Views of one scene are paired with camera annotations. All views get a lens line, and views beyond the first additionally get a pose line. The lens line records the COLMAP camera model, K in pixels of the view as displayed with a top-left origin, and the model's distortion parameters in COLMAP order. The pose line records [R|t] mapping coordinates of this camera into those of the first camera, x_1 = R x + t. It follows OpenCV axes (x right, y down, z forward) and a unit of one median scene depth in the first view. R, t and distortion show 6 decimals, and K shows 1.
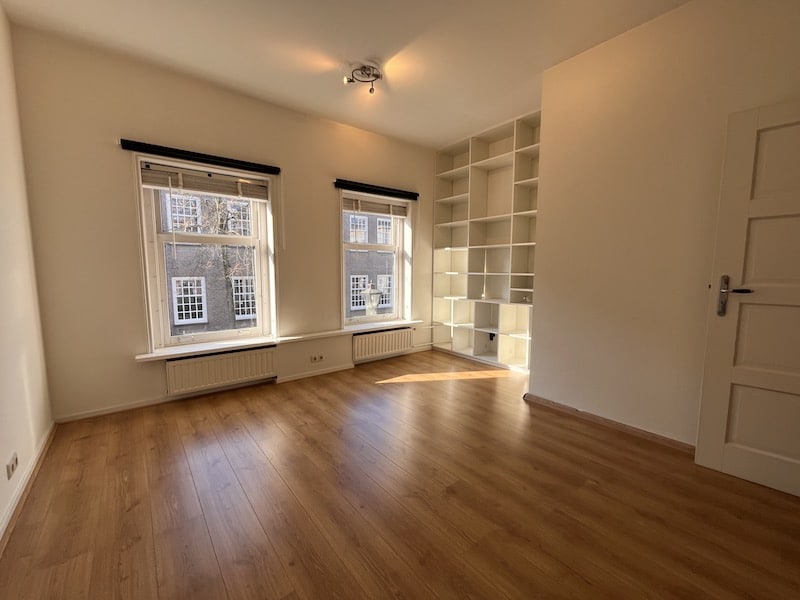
lens RADIAL K [[327.1, 0, 402.0], [0, 327.1, 299.2], [0, 0, 1]] dist [-0.002693, -0.000629]
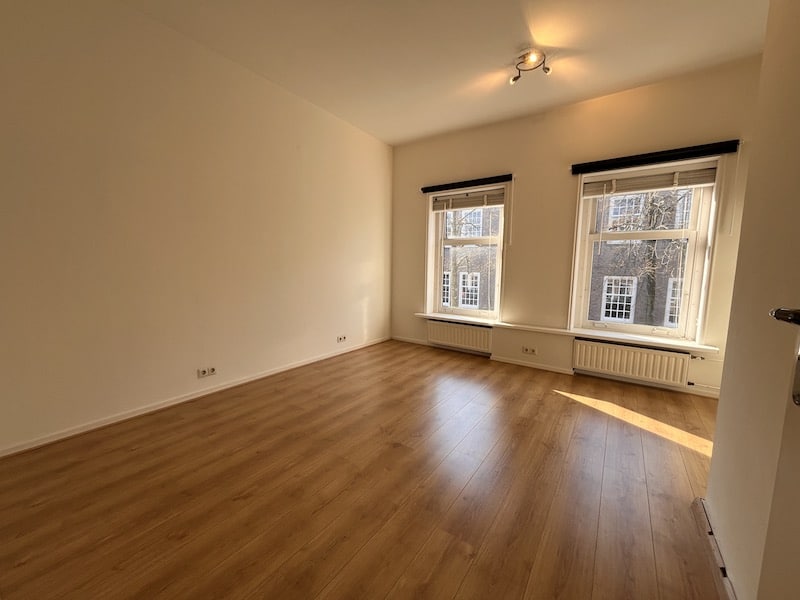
lens RADIAL K [[327.1, 0, 399.8], [0, 327.1, 300.5], [0, 0, 1]] dist [-0.002693, -0.000629]
pose [[0.274859, 0.103396, -0.955909, 0.639444], [-0.103634, 0.991595, 0.077457, -0.012626], [0.955883, 0.077775, 0.283264, 0.332051]]
